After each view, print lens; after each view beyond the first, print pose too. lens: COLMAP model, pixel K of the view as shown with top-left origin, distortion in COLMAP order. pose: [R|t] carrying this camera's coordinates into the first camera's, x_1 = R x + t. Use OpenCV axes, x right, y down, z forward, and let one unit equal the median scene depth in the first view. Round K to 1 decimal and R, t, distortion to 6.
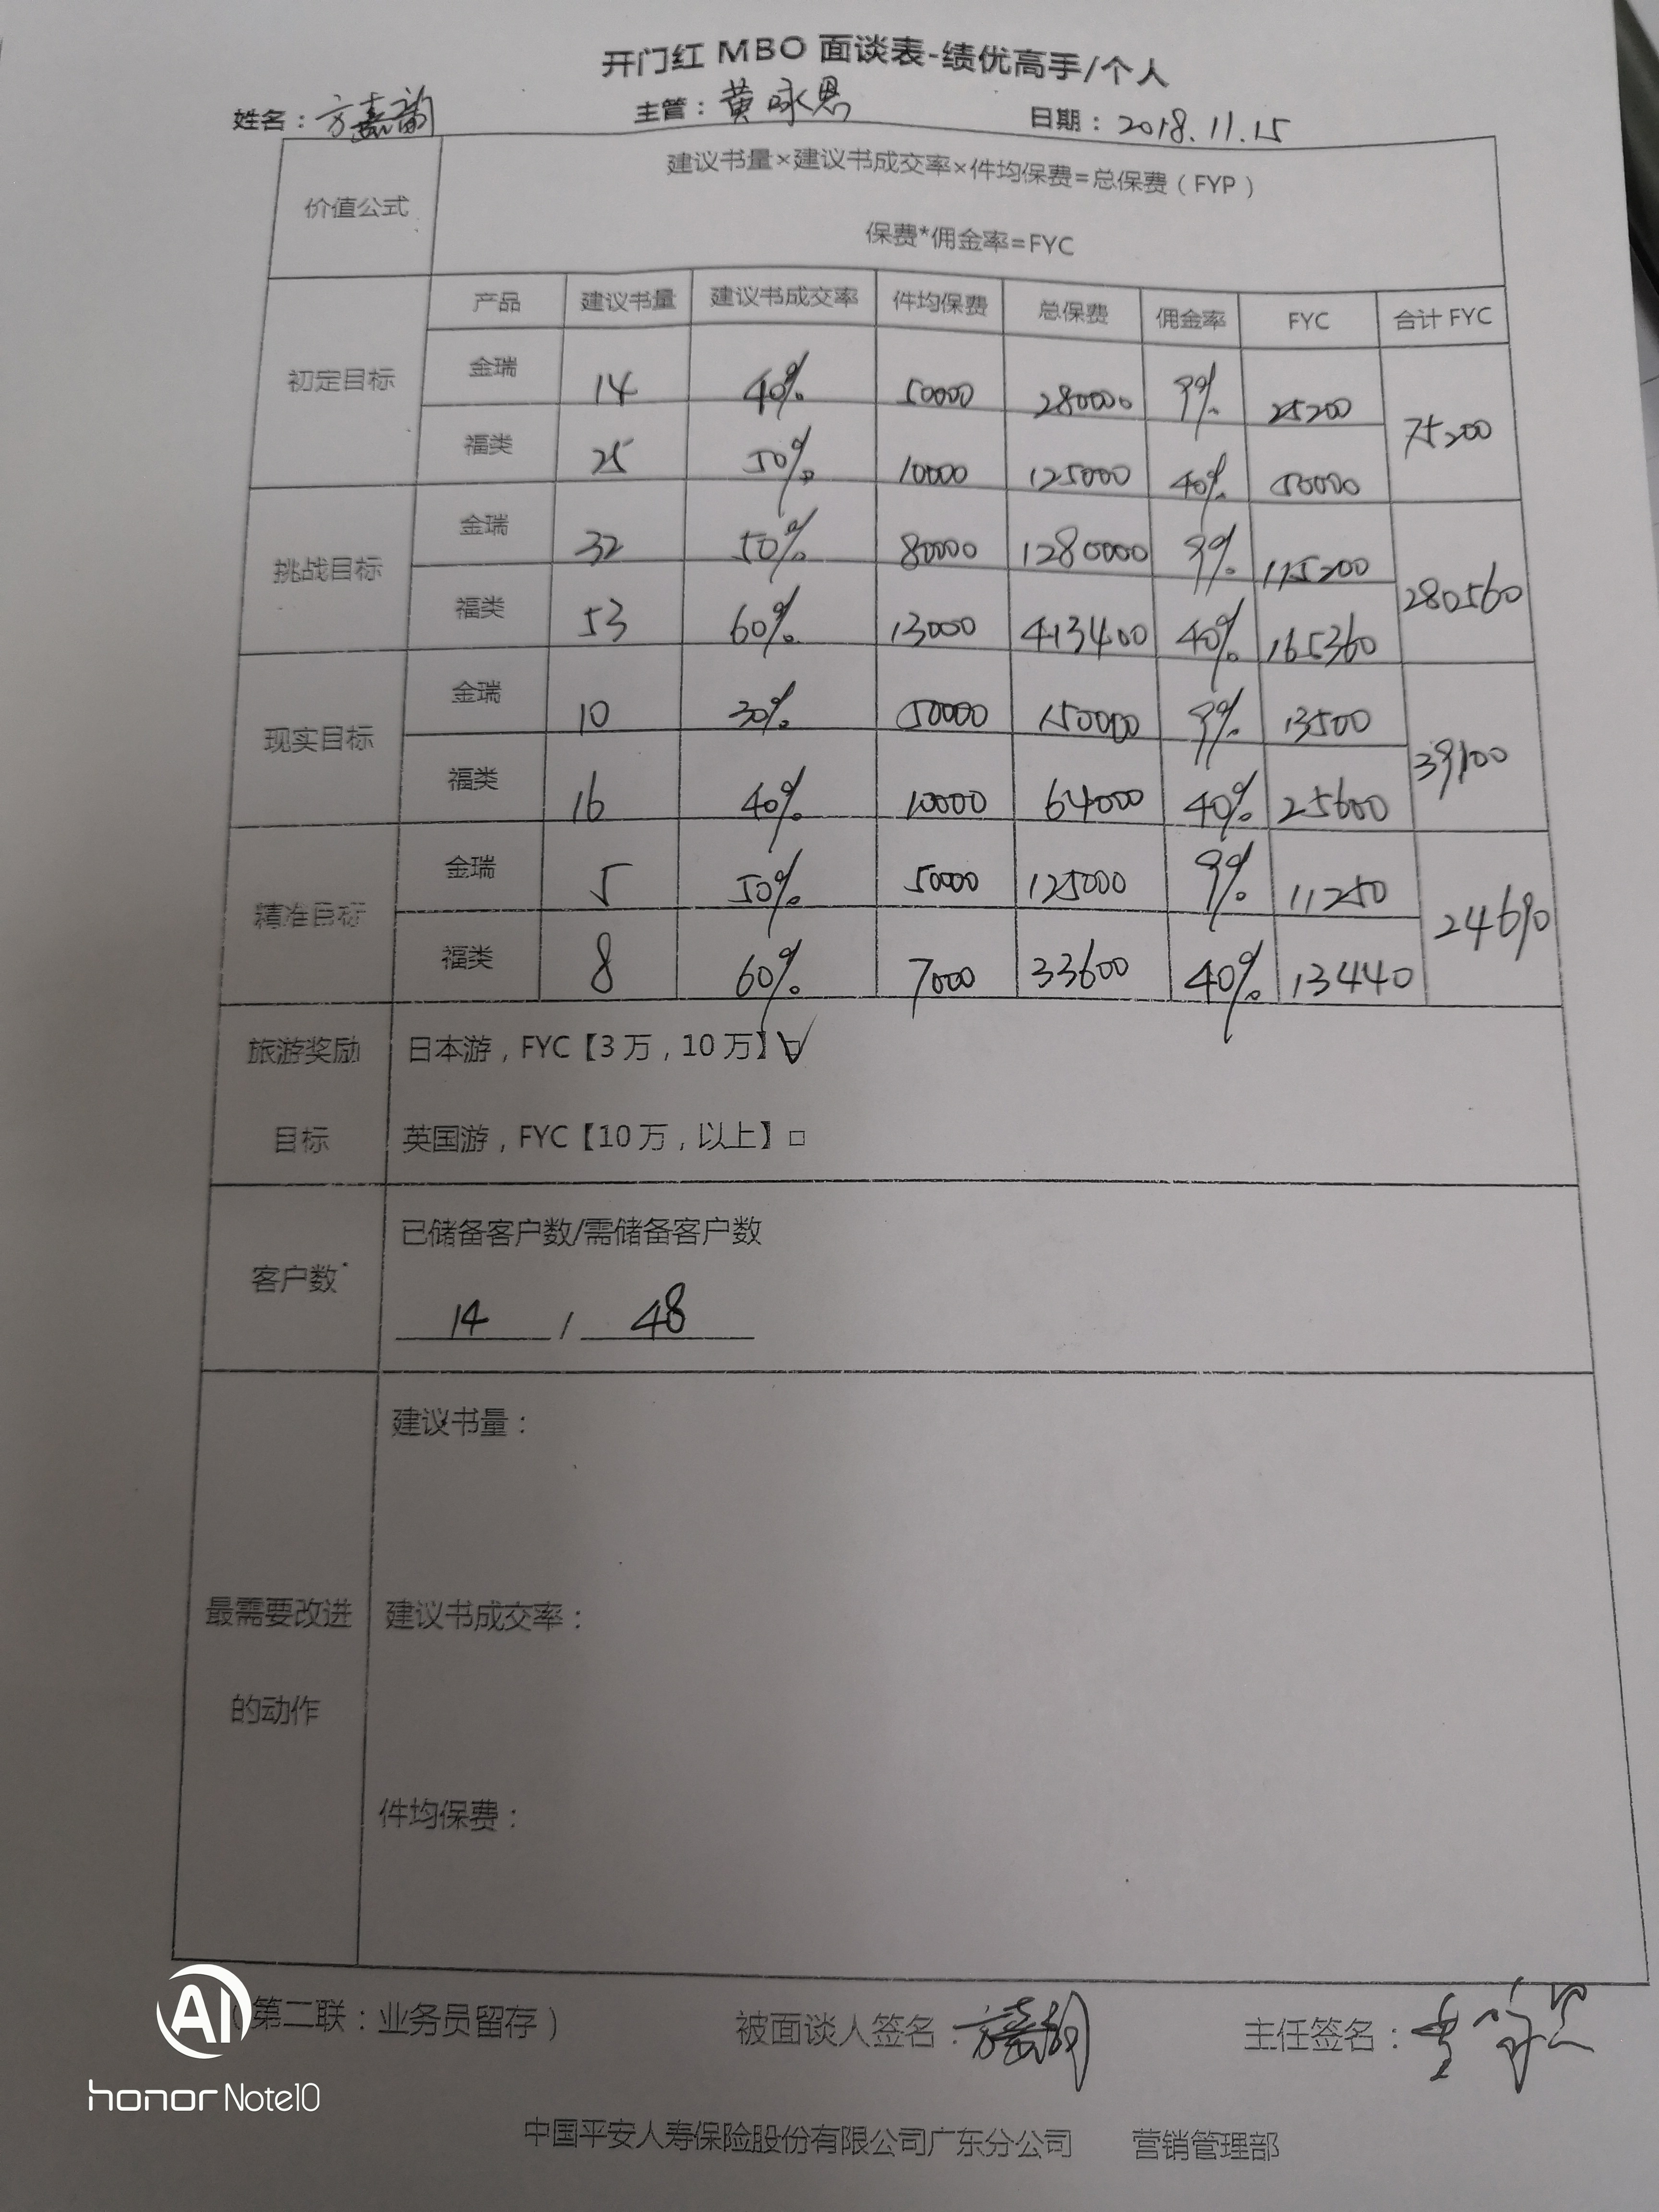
lens RADIAL K [[1740.7, 0, 829.5], [0, 1740.7, 1106.0], [0, 0, 1]] dist [-0.047839, 0.005576]
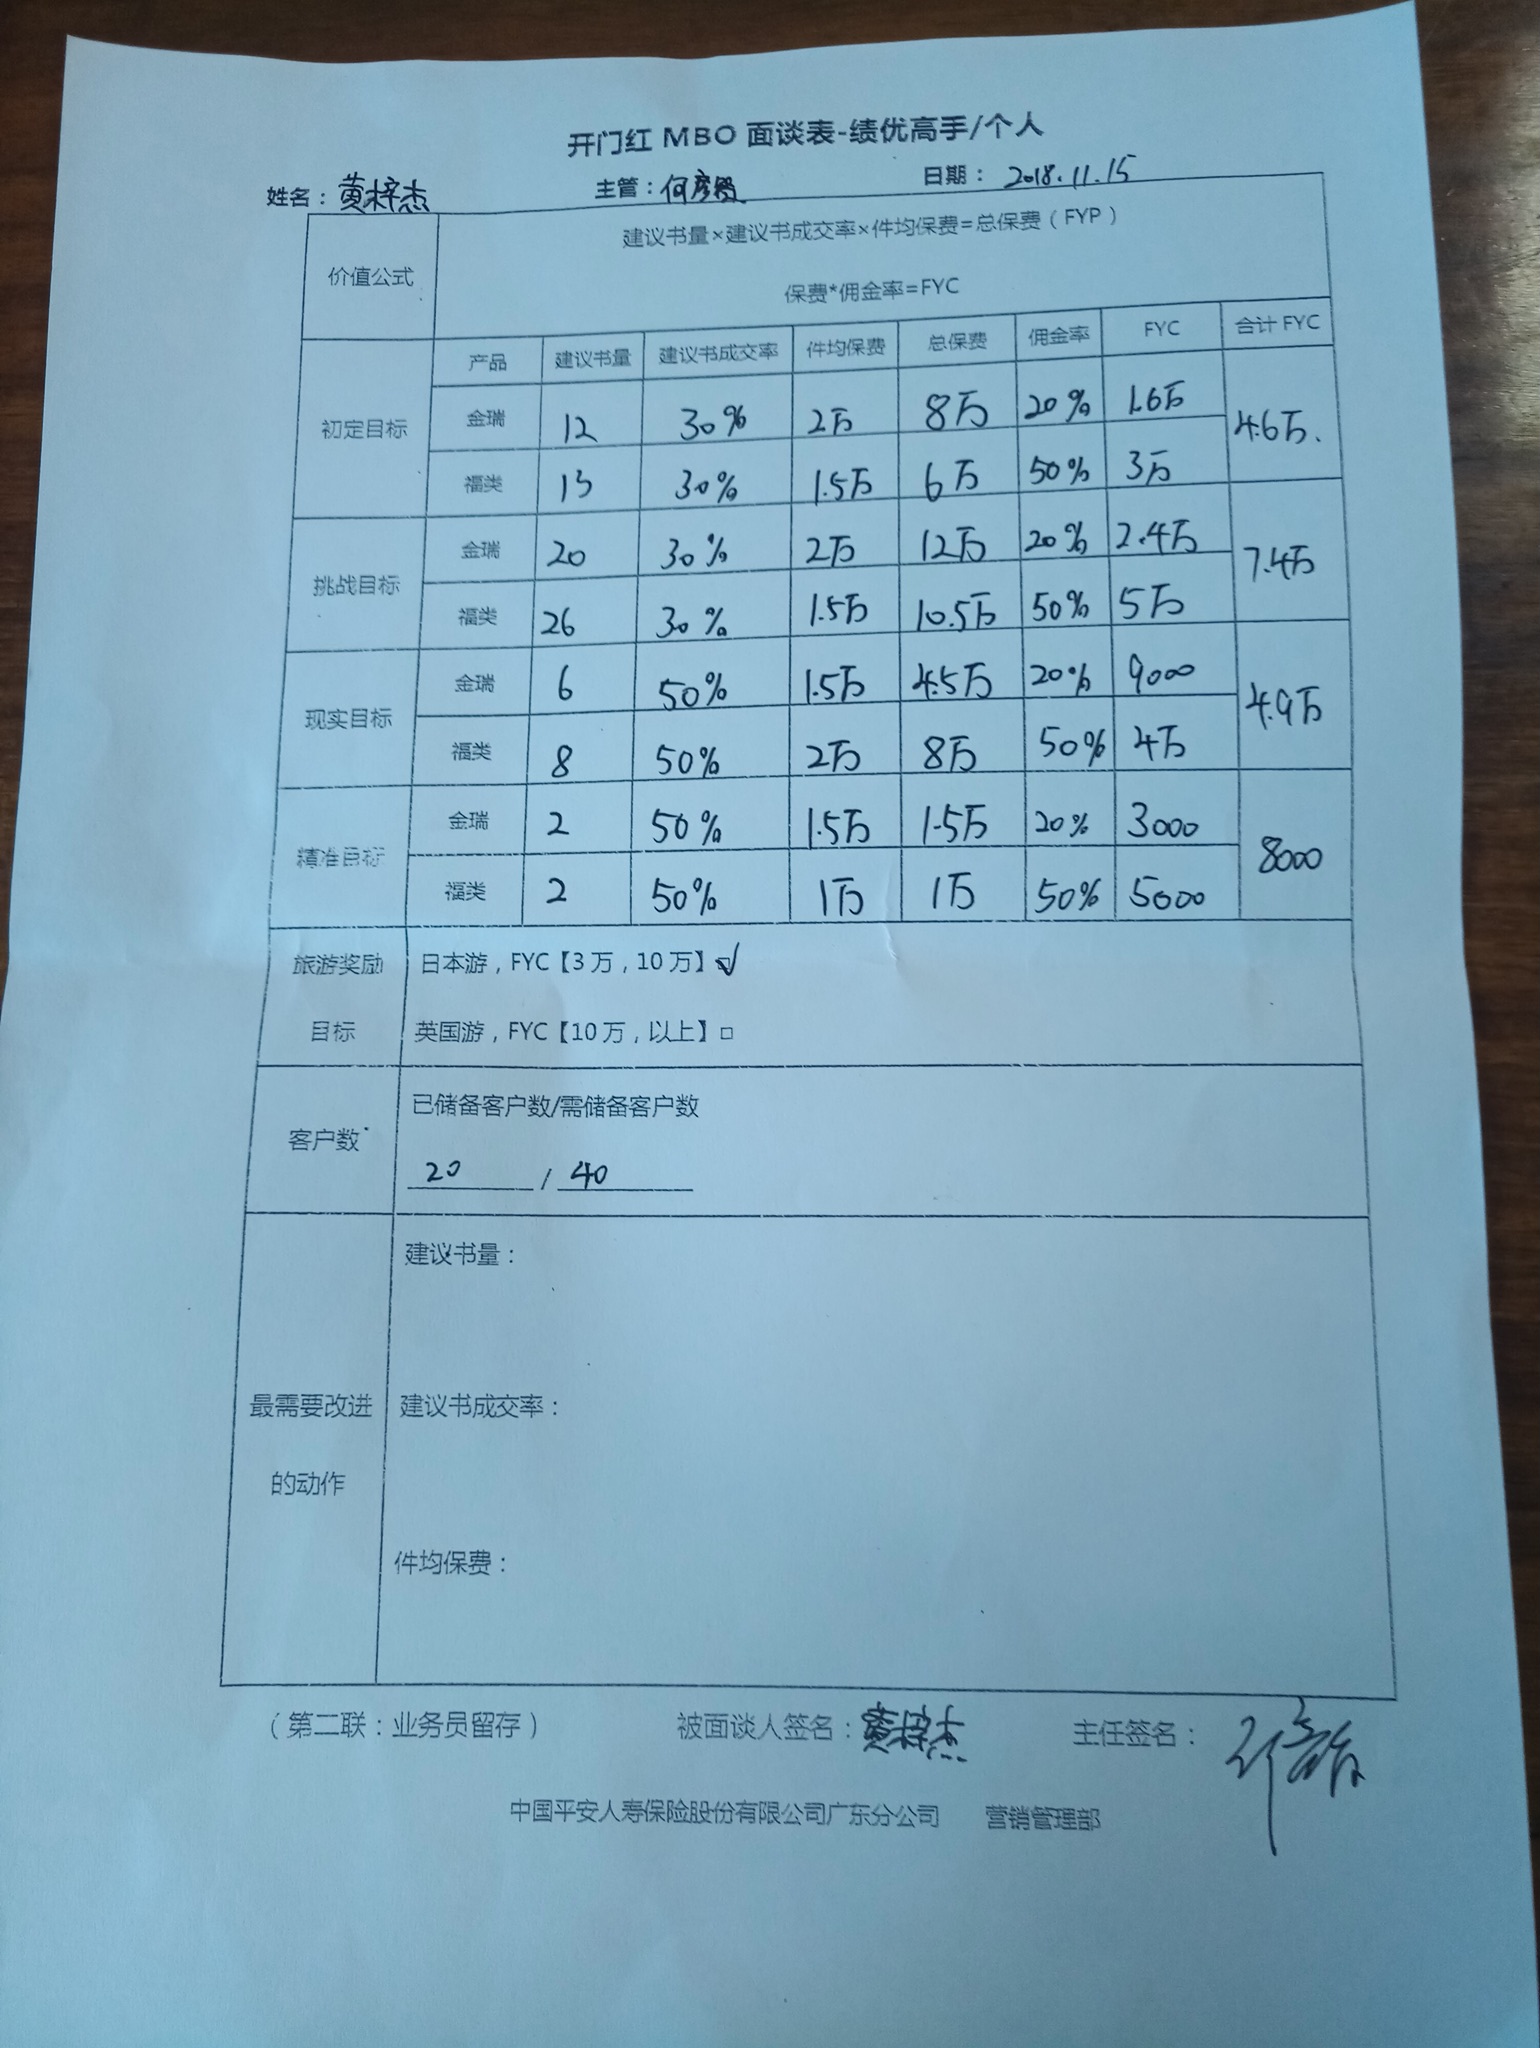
lens RADIAL K [[1604.8, 0, 770.0], [0, 1604.8, 1024.0], [0, 0, 1]] dist [0.001452, -0.045473]
pose [[0.999956, 0.003451, 0.008705, 0.002383], [-0.003812, 0.999118, 0.041806, -0.036053], [-0.008553, -0.041838, 0.999088, -0.168668]]
